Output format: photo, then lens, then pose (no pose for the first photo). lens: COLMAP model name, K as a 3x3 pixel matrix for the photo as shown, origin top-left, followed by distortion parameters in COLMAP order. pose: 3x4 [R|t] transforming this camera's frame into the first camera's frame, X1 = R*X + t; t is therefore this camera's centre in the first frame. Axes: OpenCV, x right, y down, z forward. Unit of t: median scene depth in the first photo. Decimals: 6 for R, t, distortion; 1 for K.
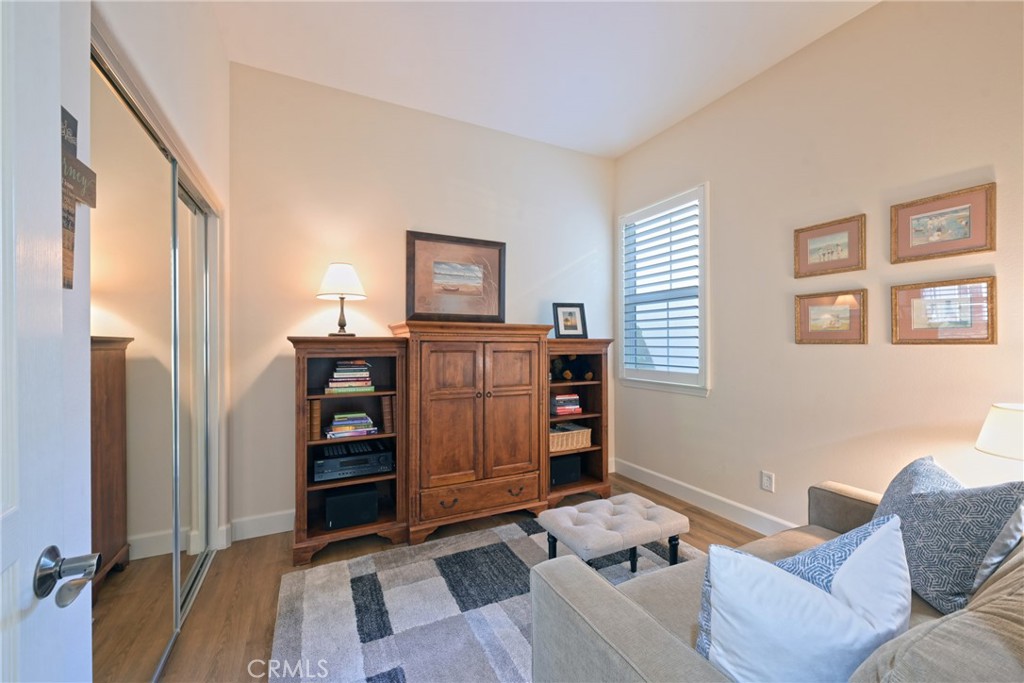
lens RADIAL K [[403.8, 0, 507.1], [0, 403.8, 342.0], [0, 0, 1]] dist [0.000195, 0.000559]
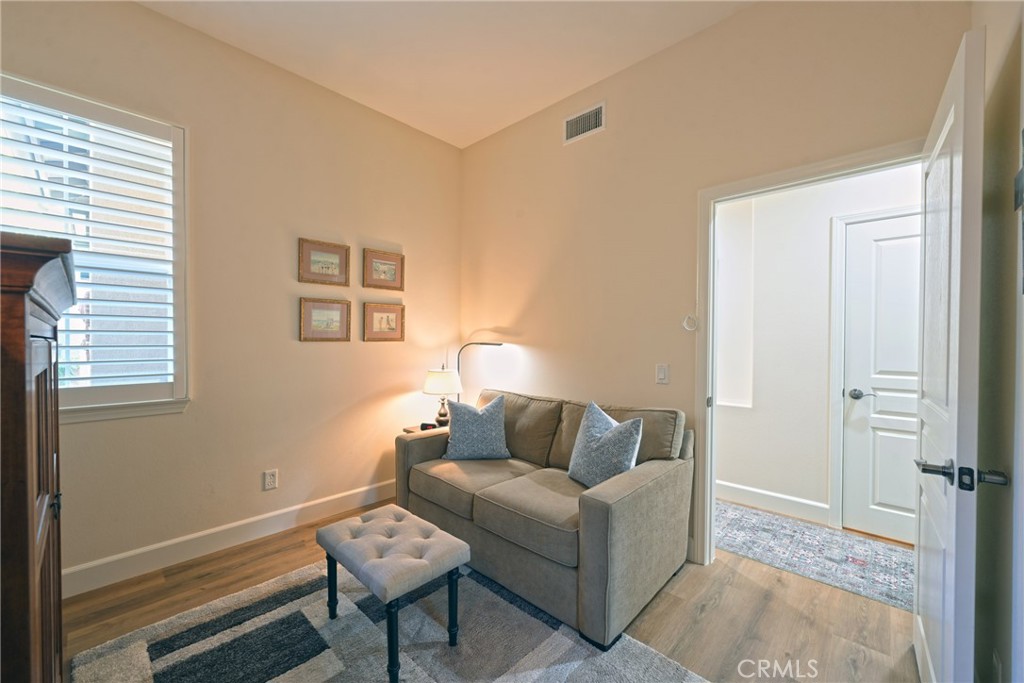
lens RADIAL K [[403.8, 0, 509.4], [0, 403.8, 343.7], [0, 0, 1]] dist [0.000195, 0.000559]
pose [[-0.334859, -0.000296, 0.942268, -0.595988], [0.003316, 0.999993, 0.001493, 0.012894], [-0.942262, 0.003625, -0.334856, 0.948700]]
